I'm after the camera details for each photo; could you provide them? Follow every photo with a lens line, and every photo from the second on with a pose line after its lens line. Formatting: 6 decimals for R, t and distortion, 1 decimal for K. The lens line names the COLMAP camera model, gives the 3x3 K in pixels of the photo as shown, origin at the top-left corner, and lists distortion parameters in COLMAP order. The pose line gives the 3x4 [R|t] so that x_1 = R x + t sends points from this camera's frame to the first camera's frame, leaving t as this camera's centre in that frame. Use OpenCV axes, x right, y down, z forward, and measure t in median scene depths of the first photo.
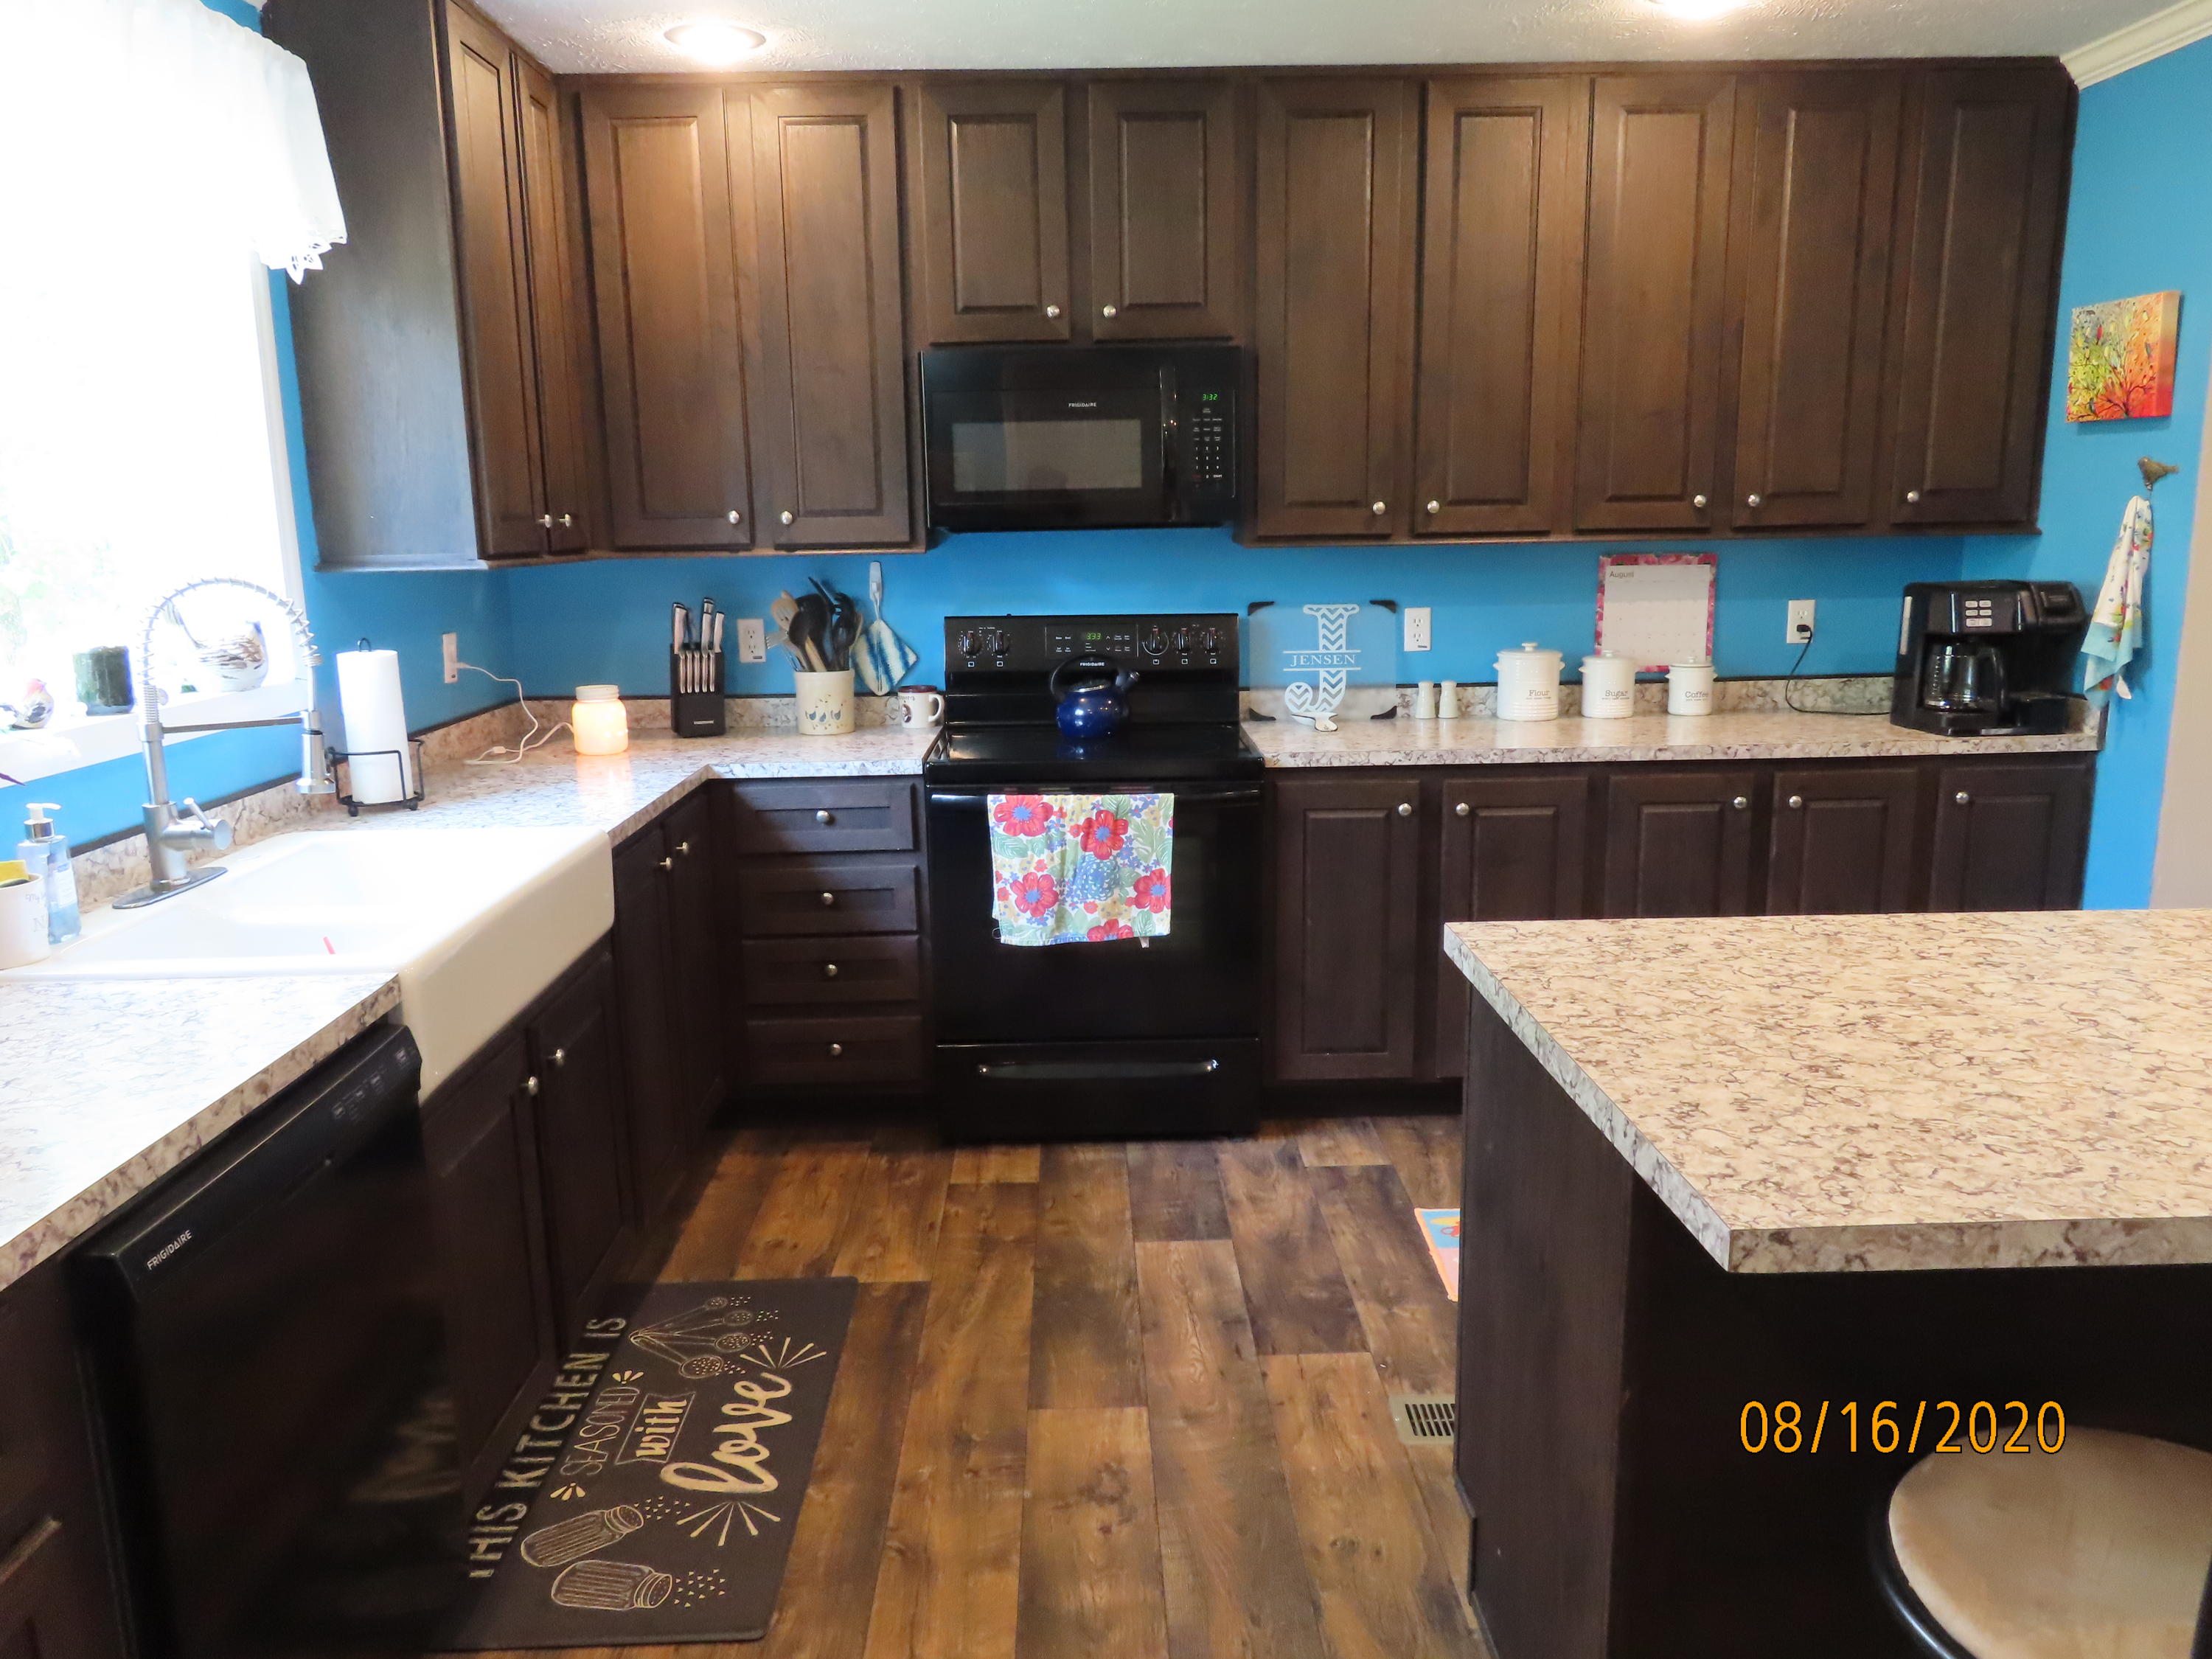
lens RADIAL K [[1574.6, 0, 1116.0], [0, 1574.6, 827.3], [0, 0, 1]] dist [-0.016635, 0.011039]
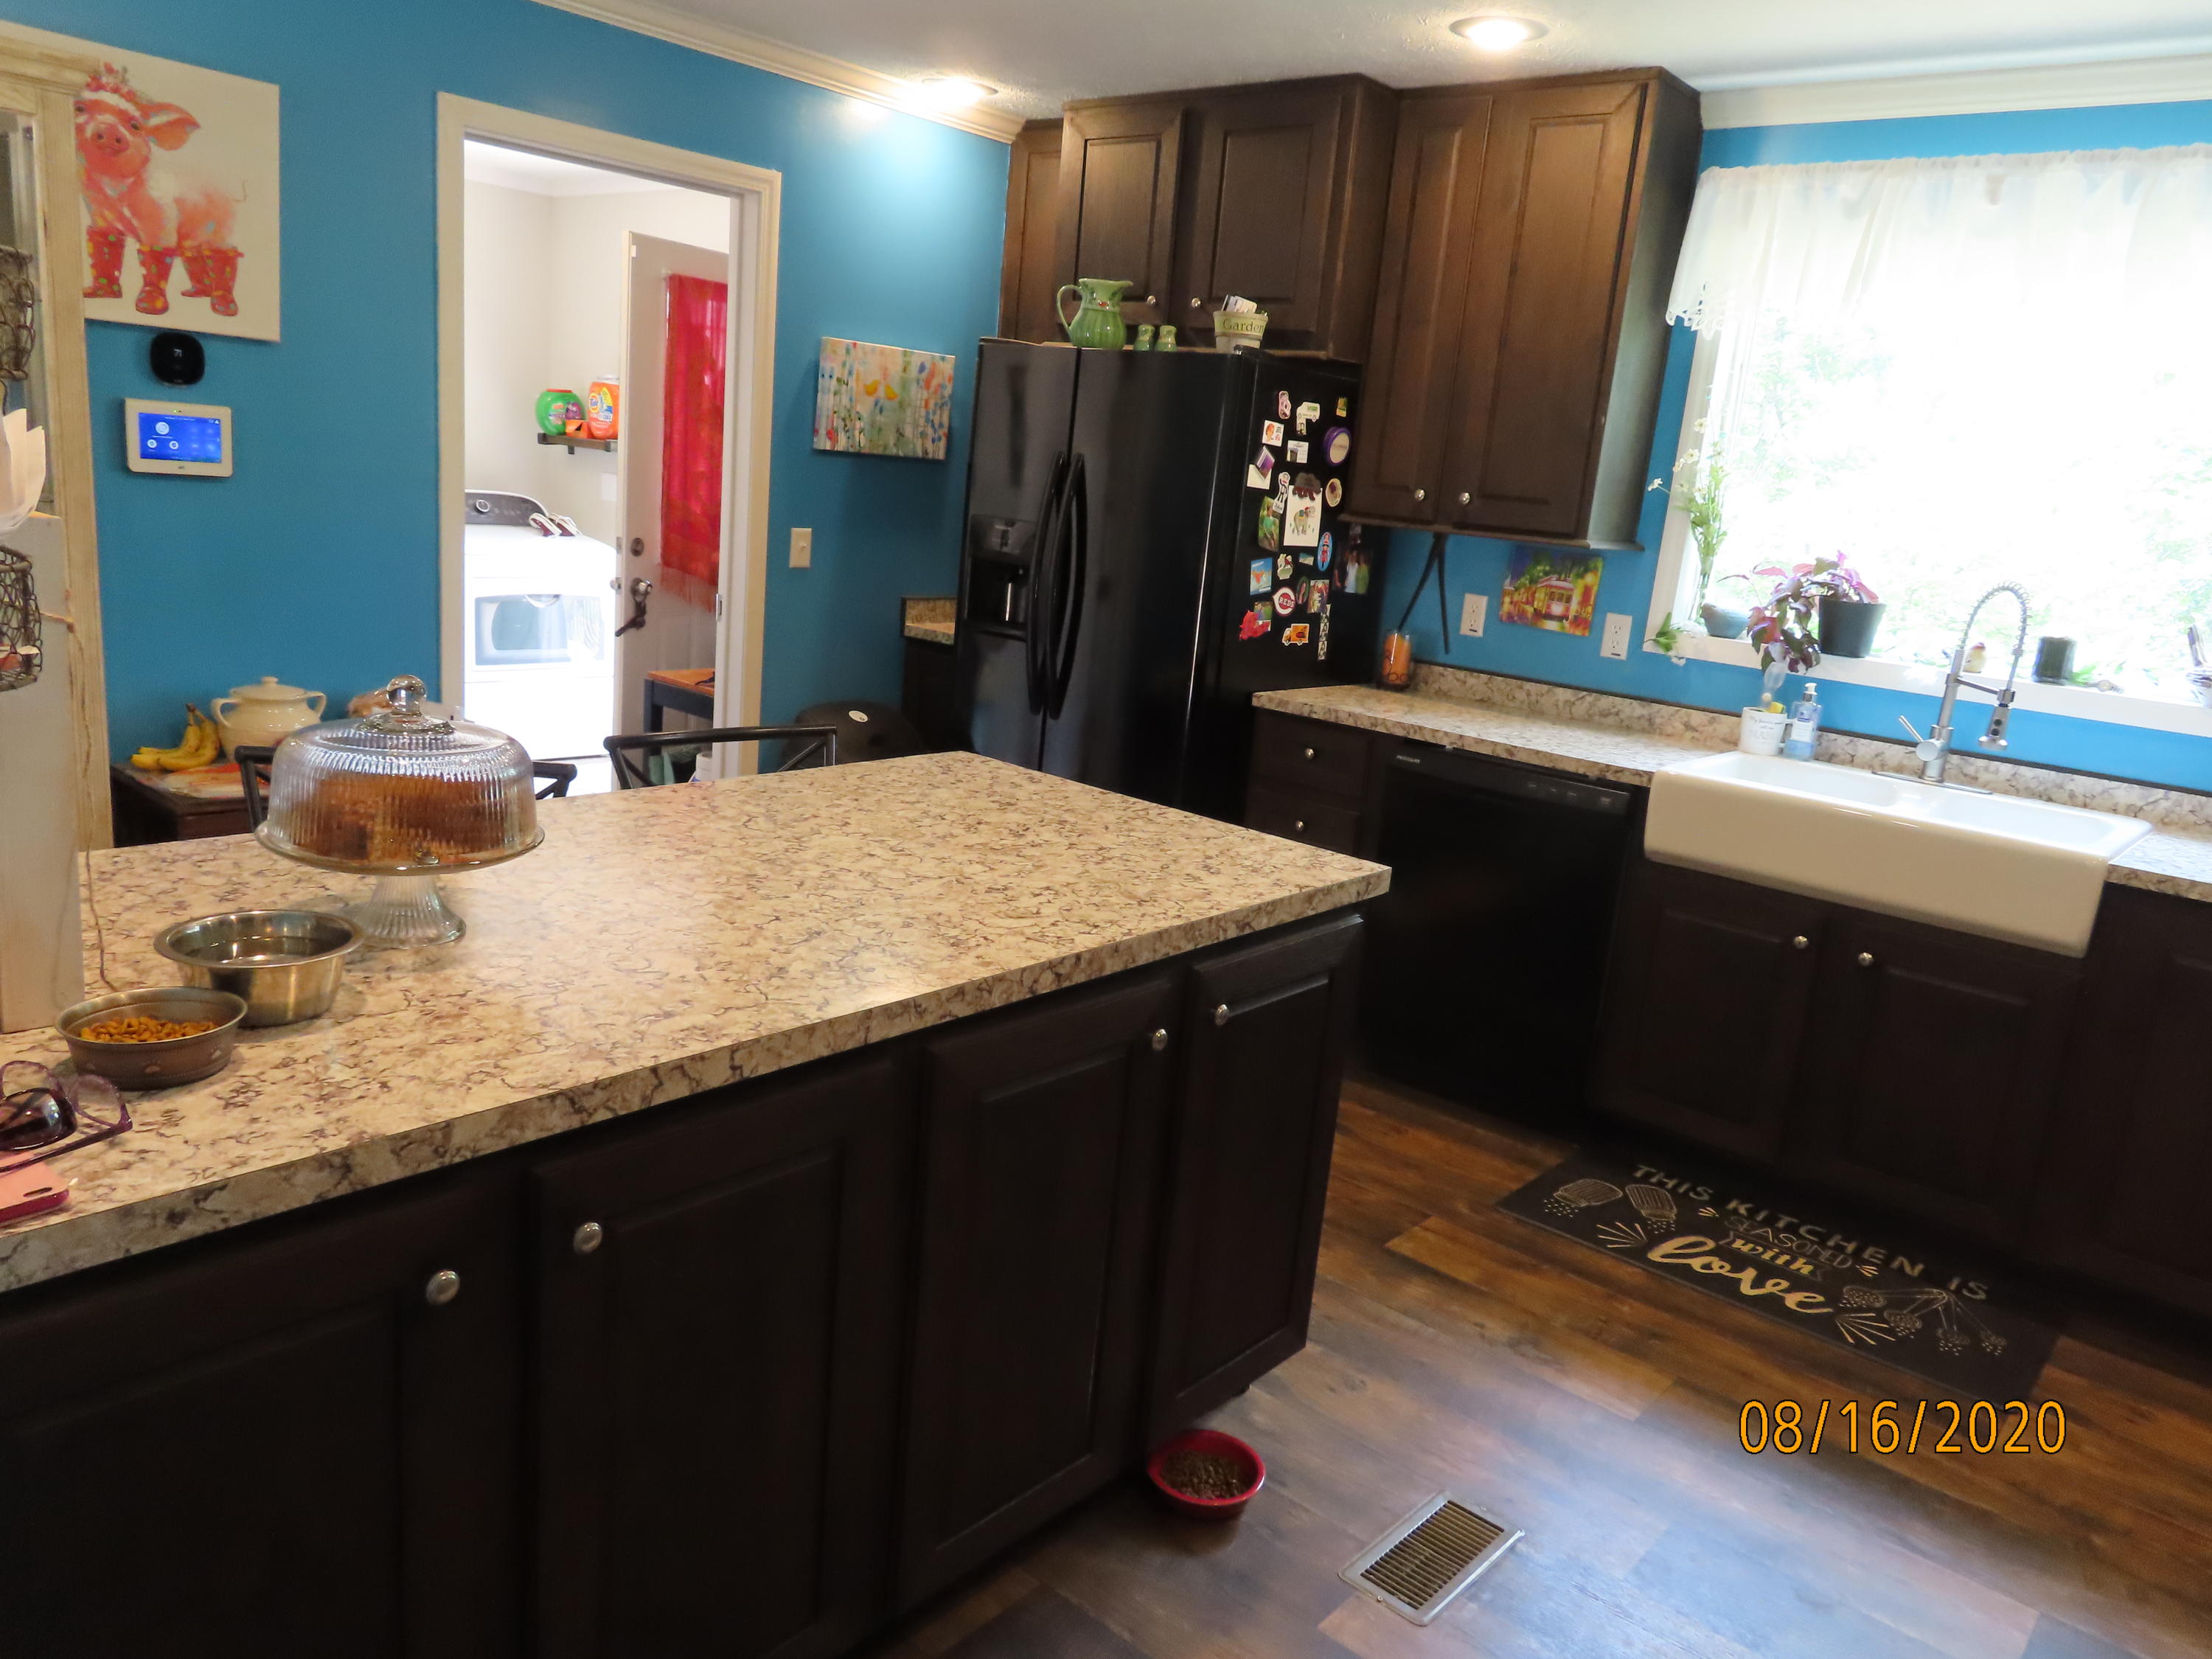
lens RADIAL K [[1574.6, 0, 1102.5], [0, 1574.6, 827.5], [0, 0, 1]] dist [-0.016635, 0.011039]
pose [[-0.673150, 0.126152, -0.728666, 1.358428], [-0.221505, 0.905705, 0.361432, -0.380868], [0.705553, 0.404701, -0.581732, 1.744352]]
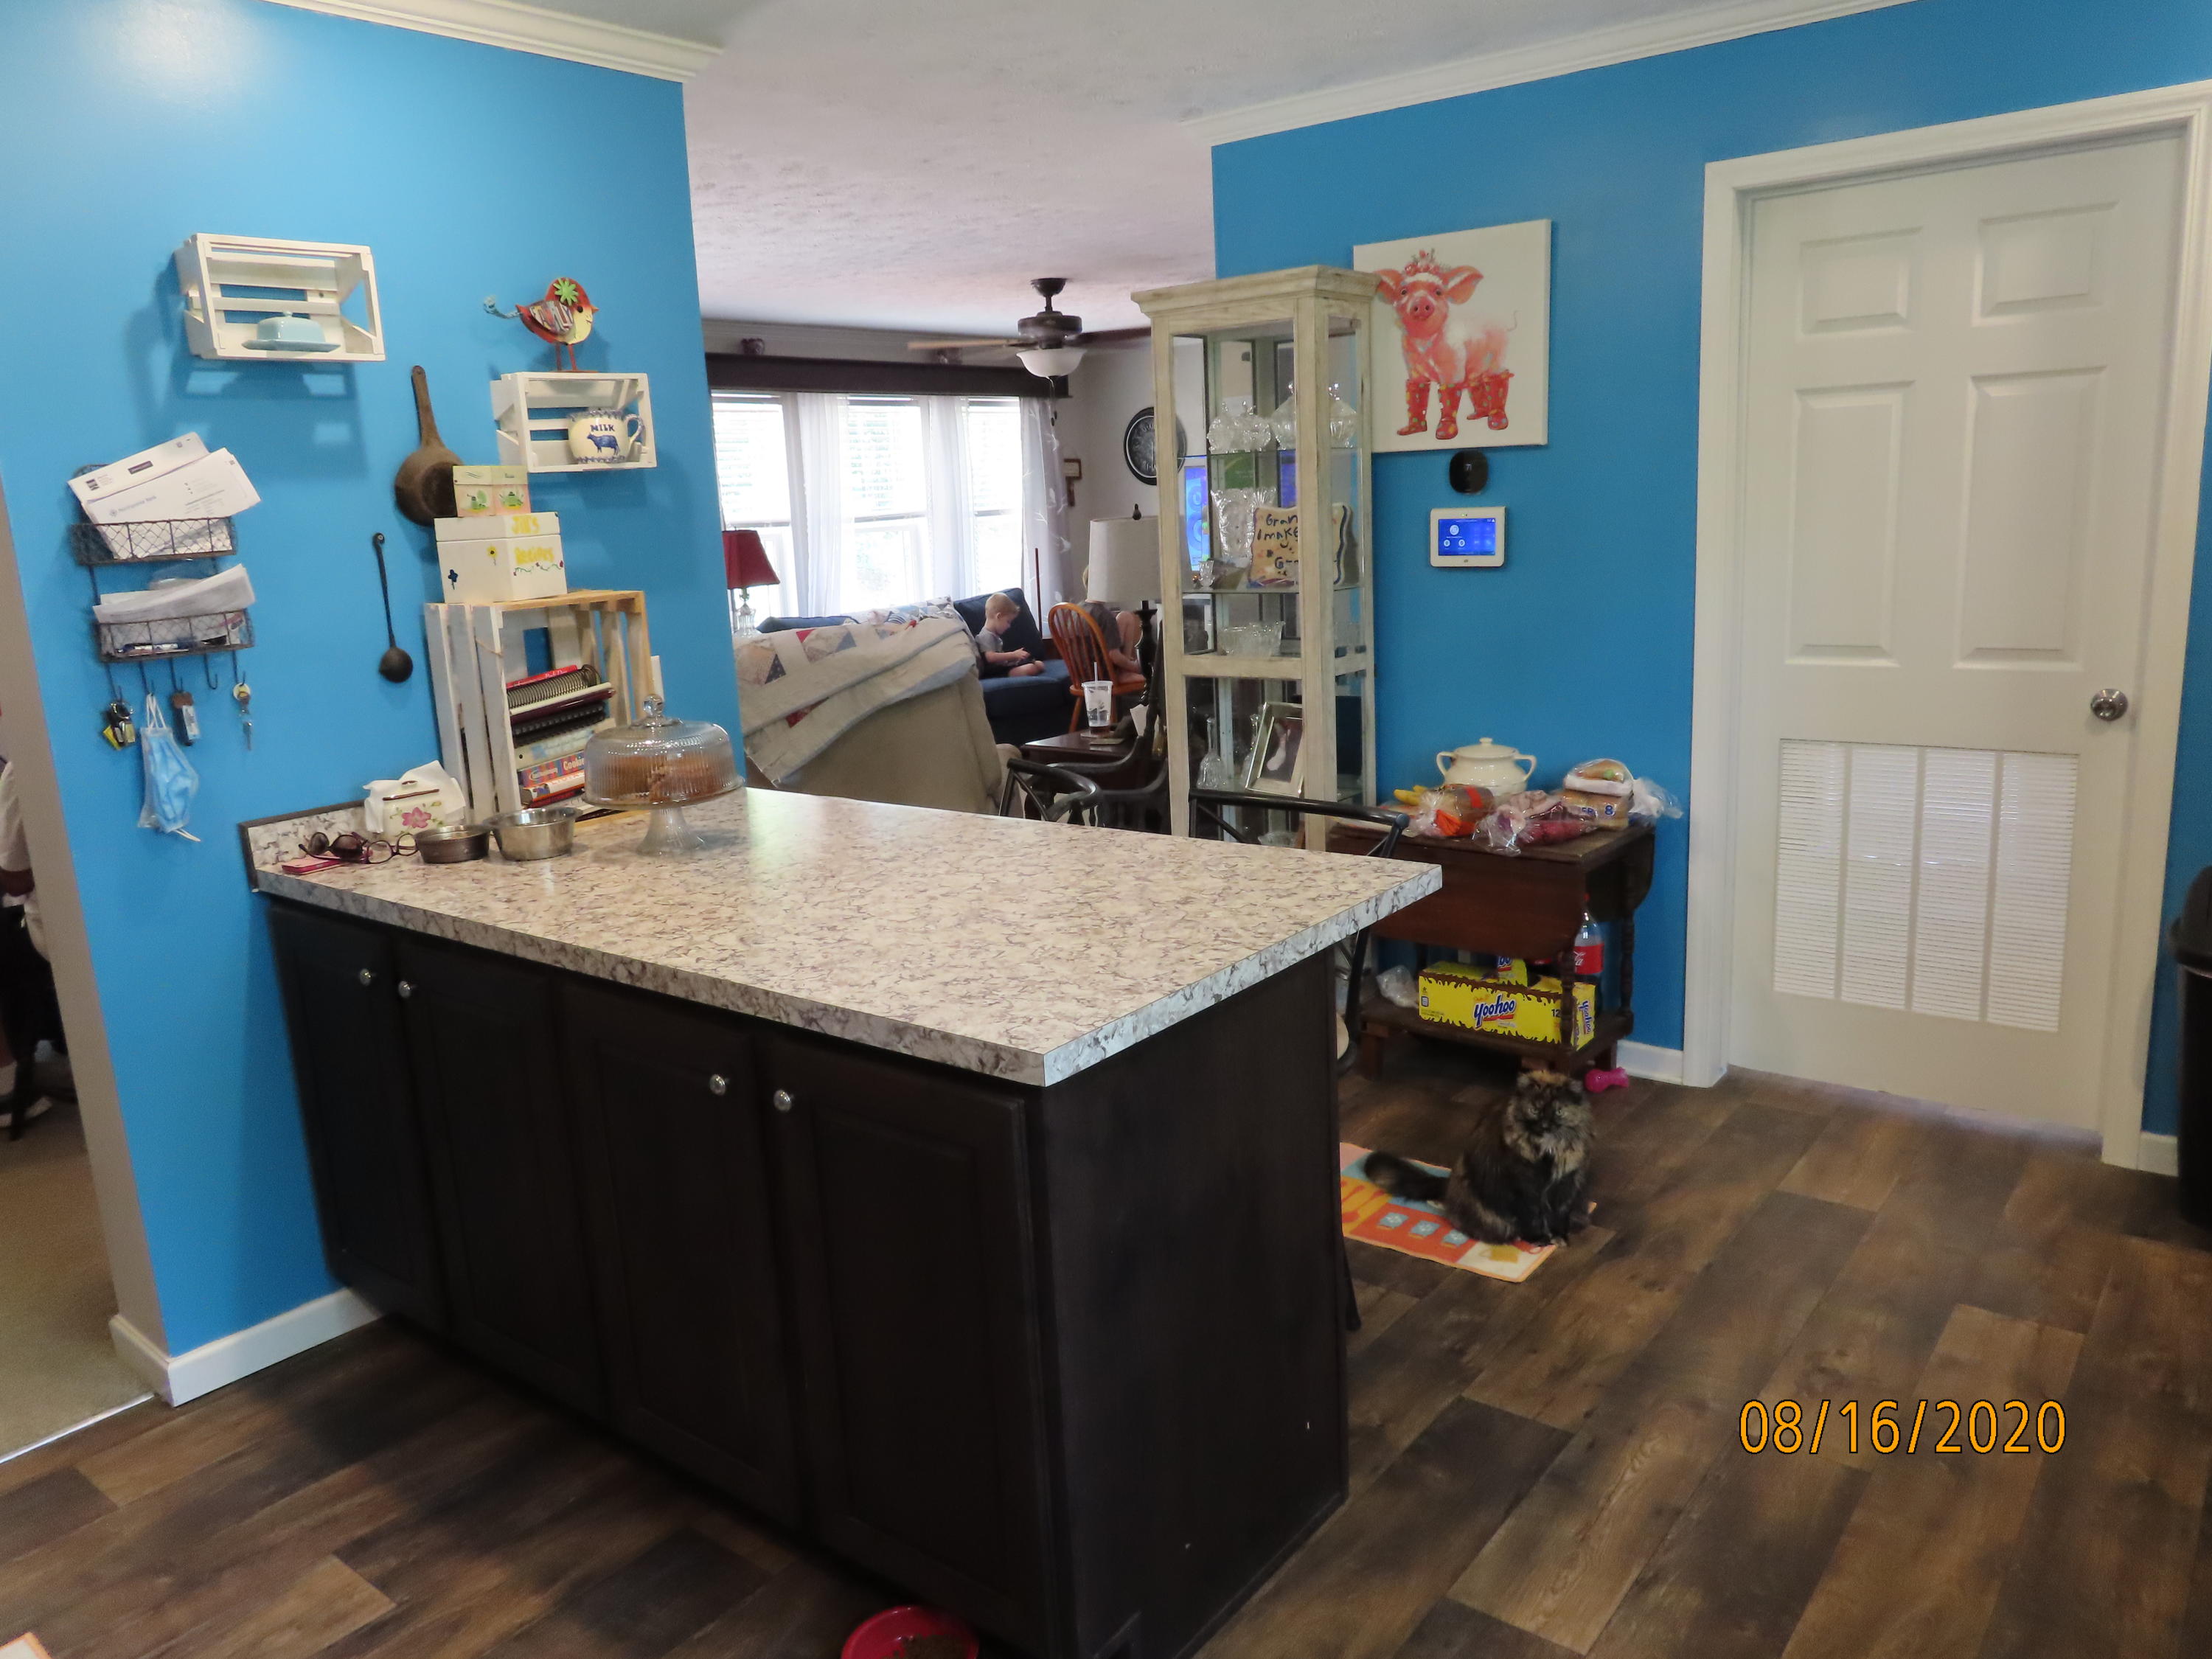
lens RADIAL K [[1574.6, 0, 1100.3], [0, 1574.6, 809.2], [0, 0, 1]] dist [-0.016635, 0.011039]
pose [[-0.762191, -0.071118, 0.643433, -0.368756], [0.189634, 0.925815, 0.326964, -0.359429], [-0.618953, 0.371225, -0.692162, 1.731439]]
